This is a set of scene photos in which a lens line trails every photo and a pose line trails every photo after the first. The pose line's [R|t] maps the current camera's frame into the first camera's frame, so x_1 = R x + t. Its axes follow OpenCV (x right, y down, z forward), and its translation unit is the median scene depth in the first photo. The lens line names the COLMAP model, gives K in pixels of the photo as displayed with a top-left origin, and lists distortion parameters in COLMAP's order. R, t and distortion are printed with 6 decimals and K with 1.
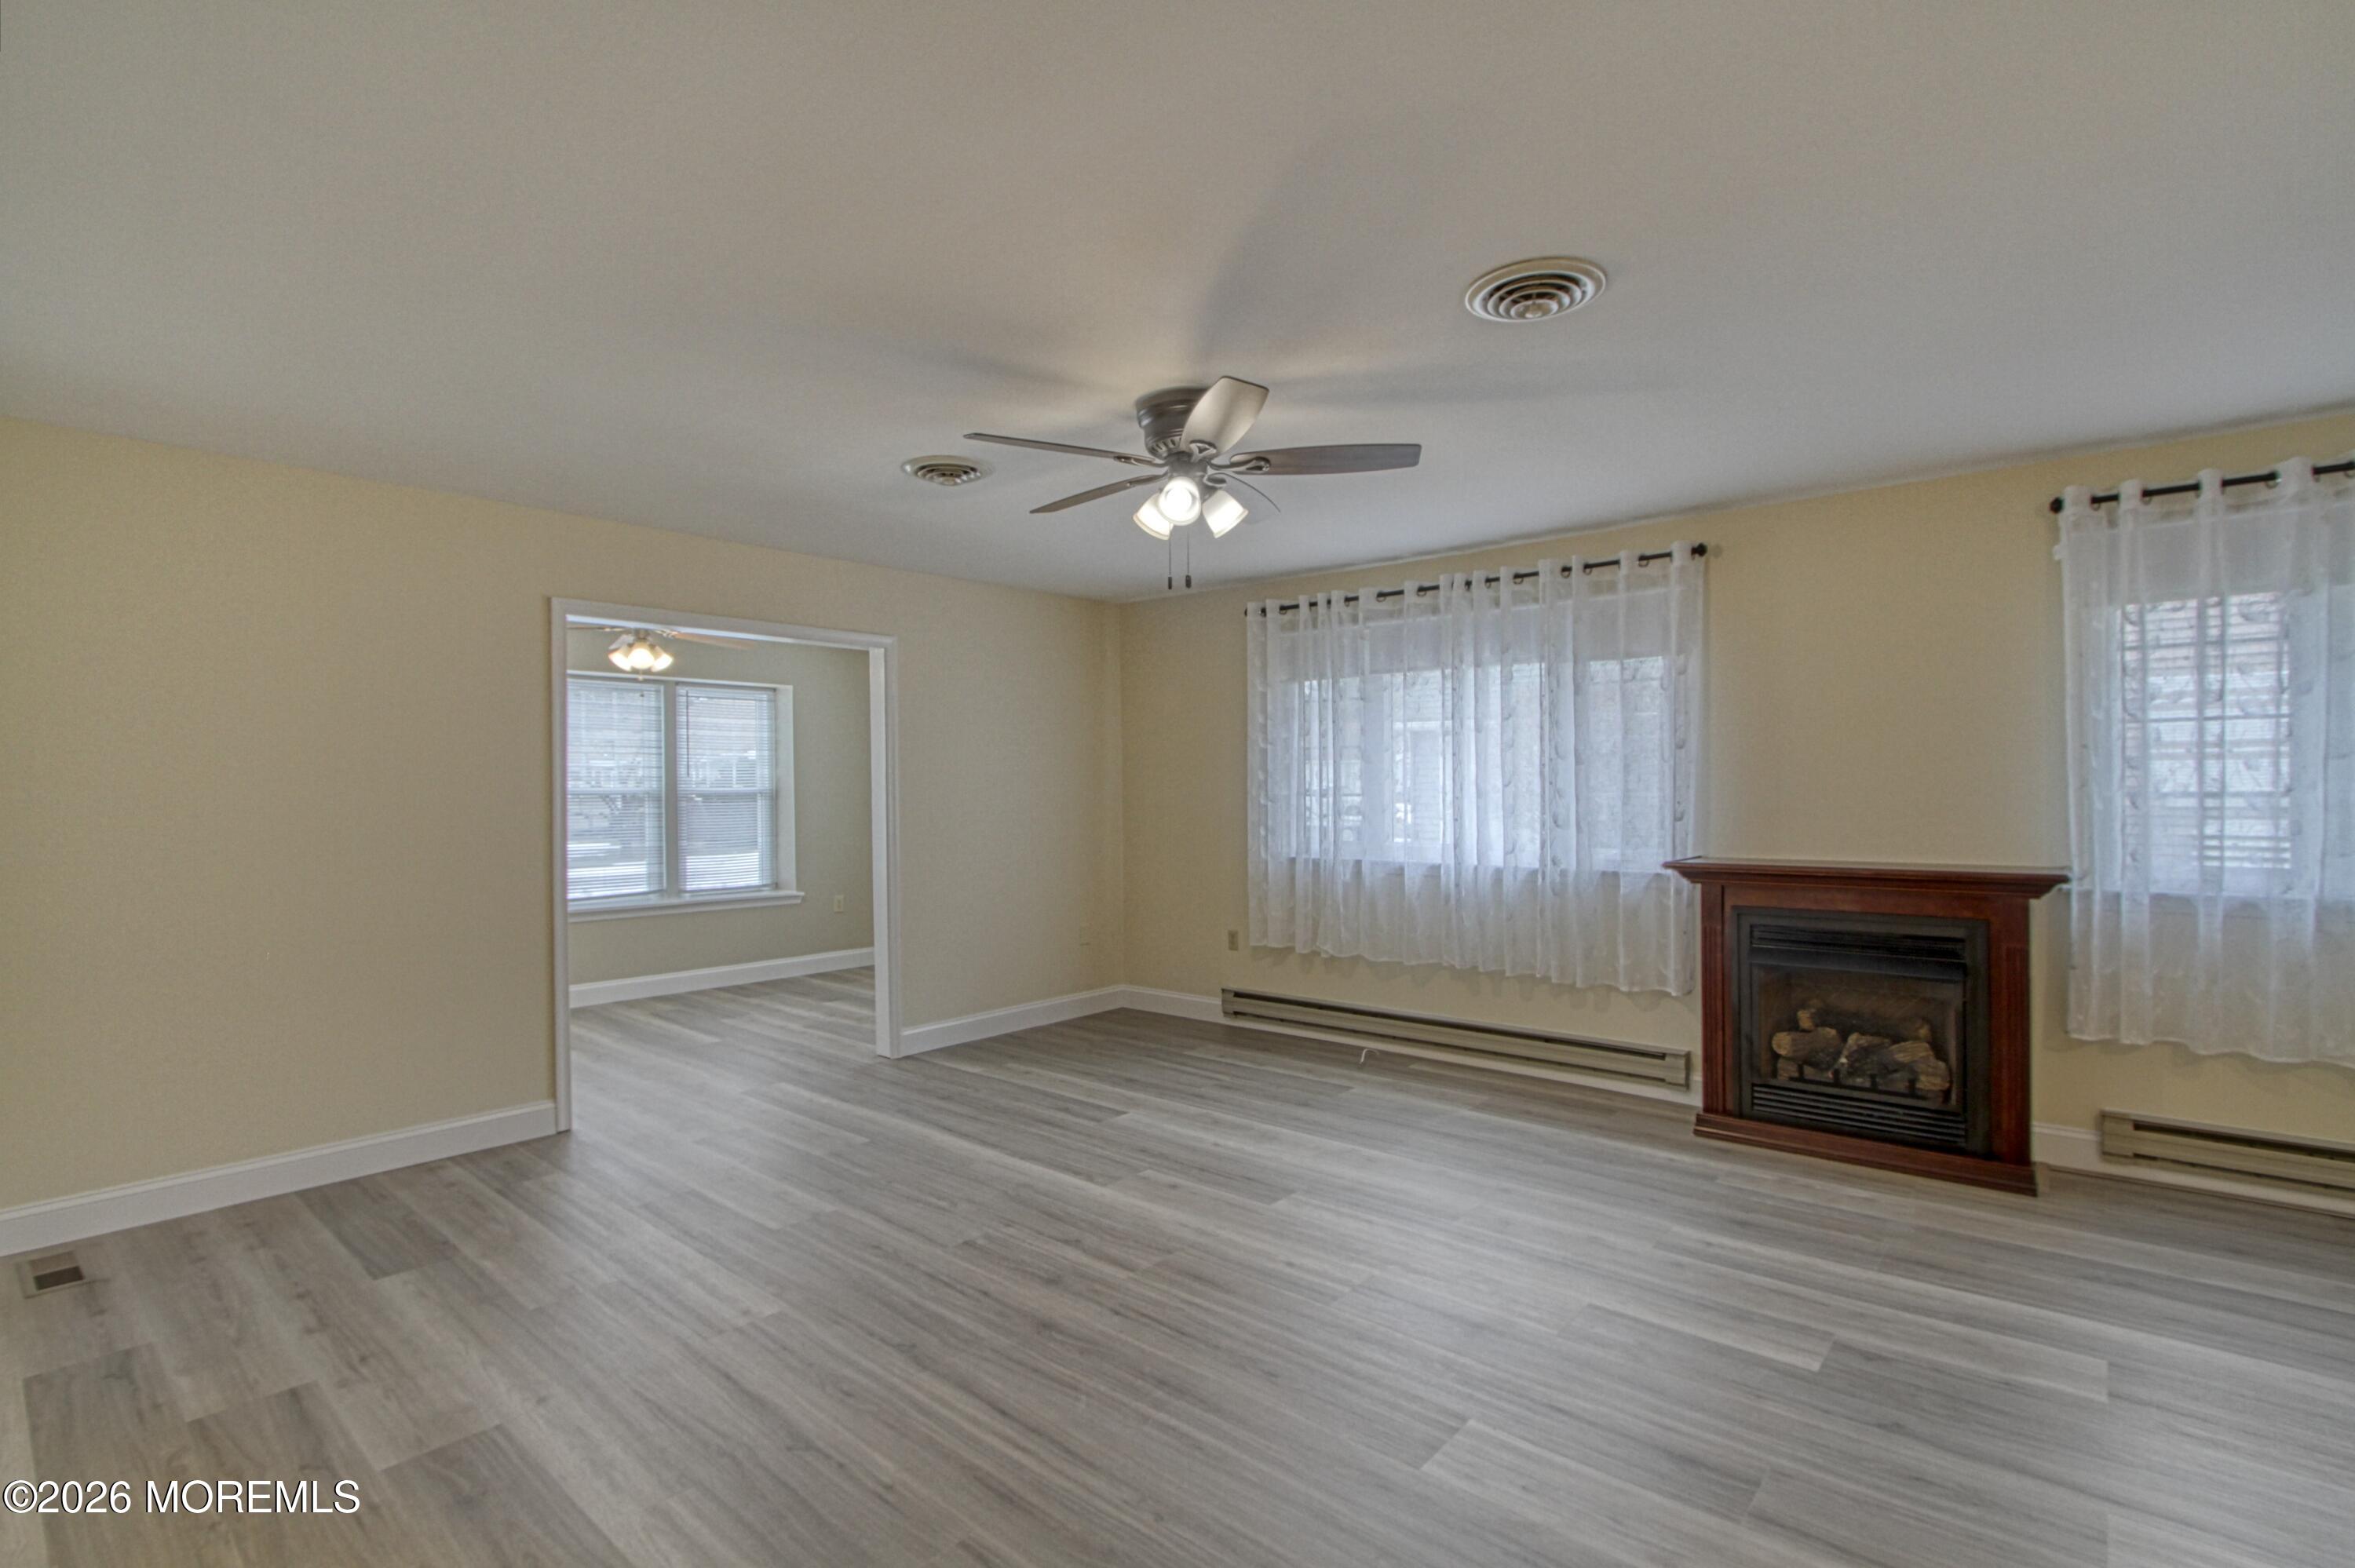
lens RADIAL K [[1090.6, 0, 1172.9], [0, 1090.6, 792.8], [0, 0, 1]] dist [-0.005200, -0.001700]
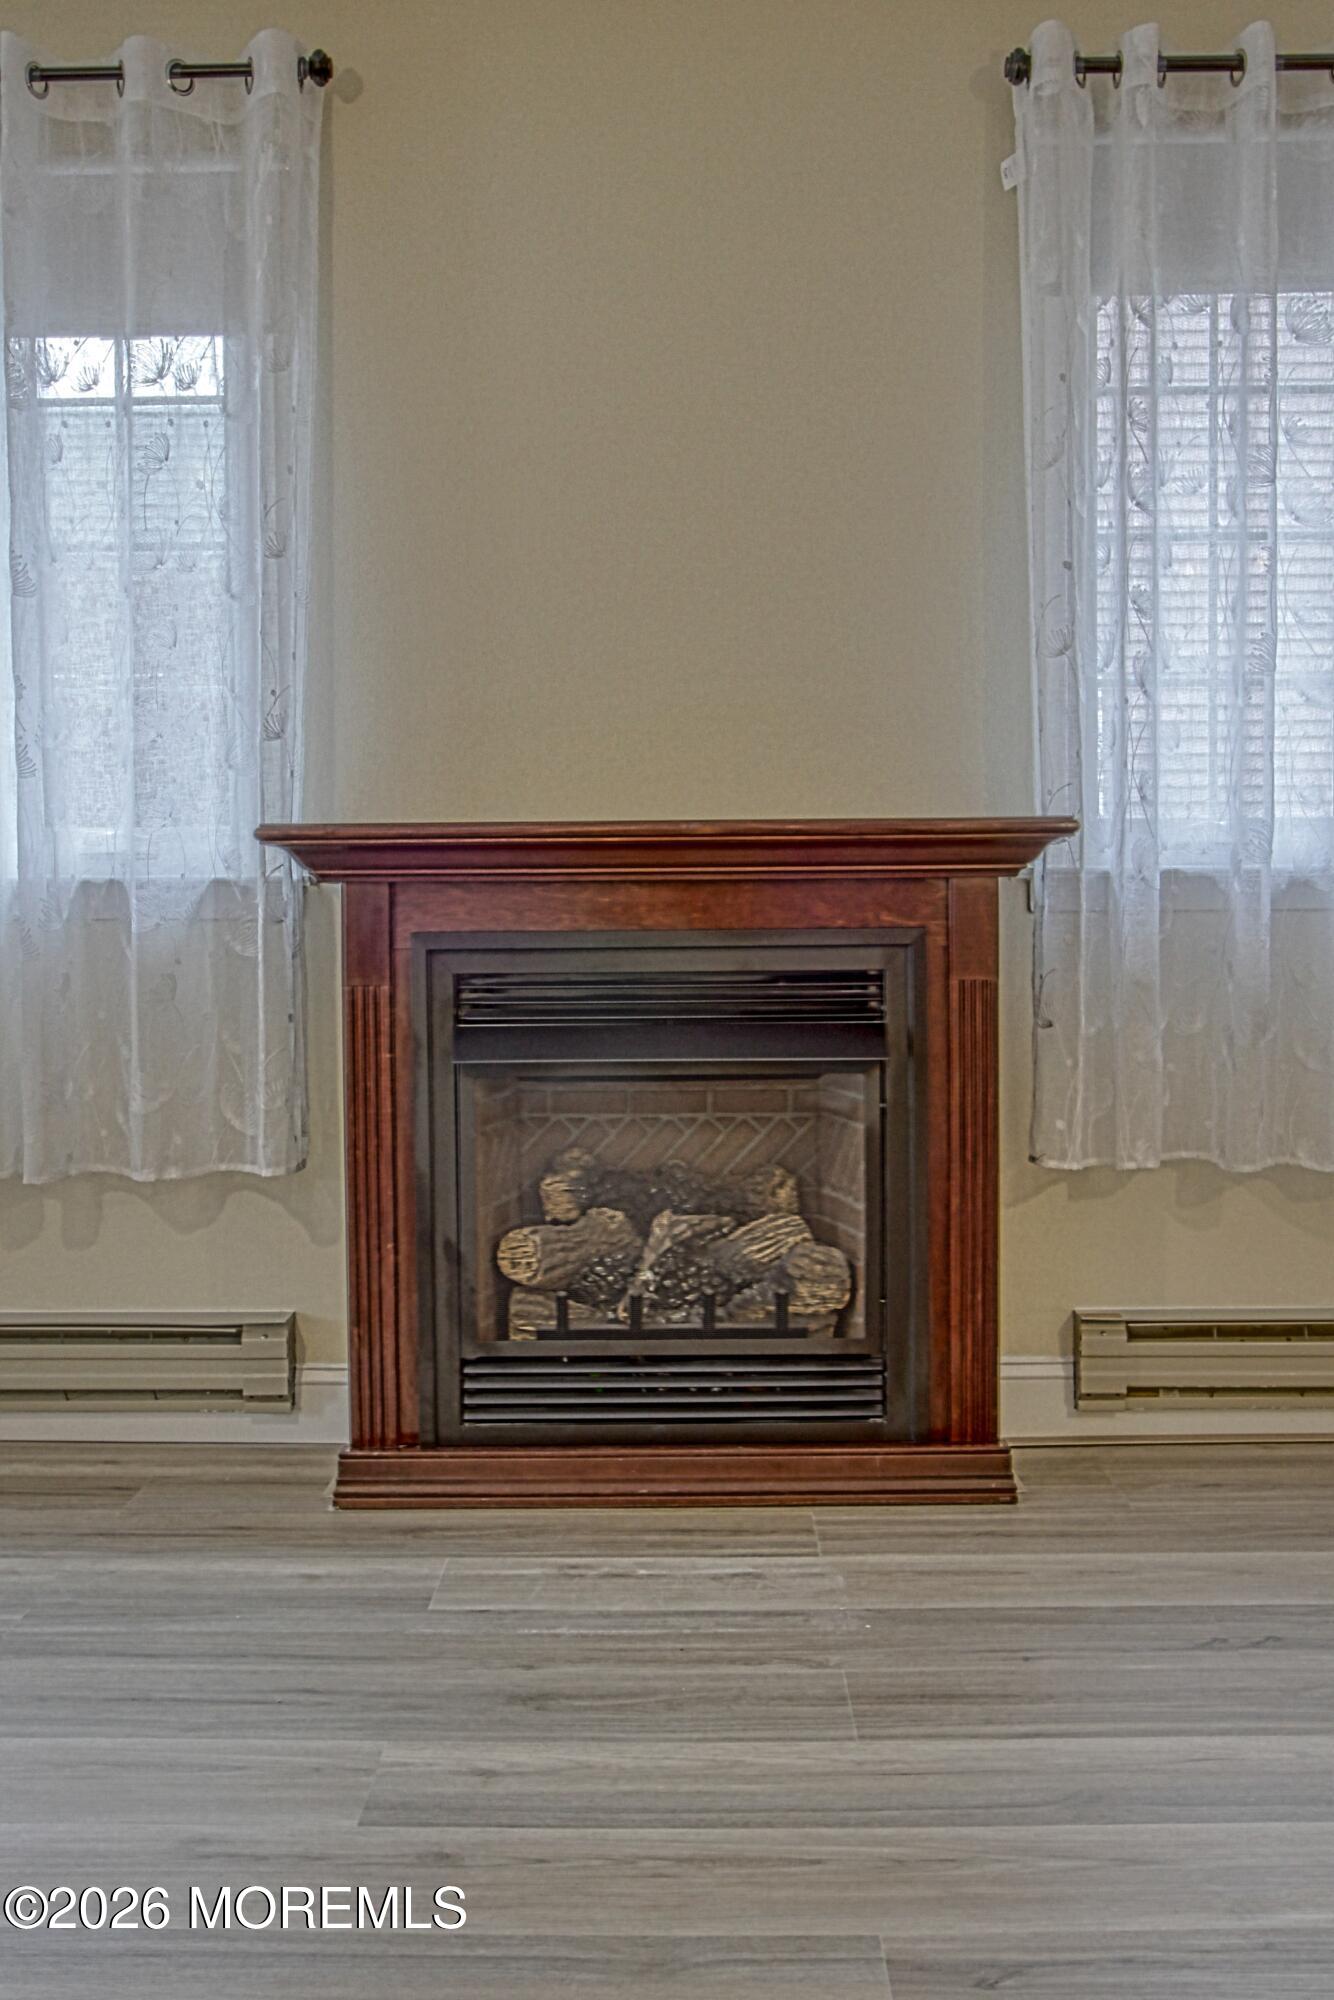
lens RADIAL K [[2228.7, 0, 679.0], [0, 2228.7, 983.6], [0, 0, 1]] dist [-0.012816, 0.000000]
pose [[0.761187, -0.020814, 0.648199, 0.049665], [0.000220, 0.999493, 0.031837, 0.096286], [-0.648533, -0.024091, 0.760805, 0.302782]]
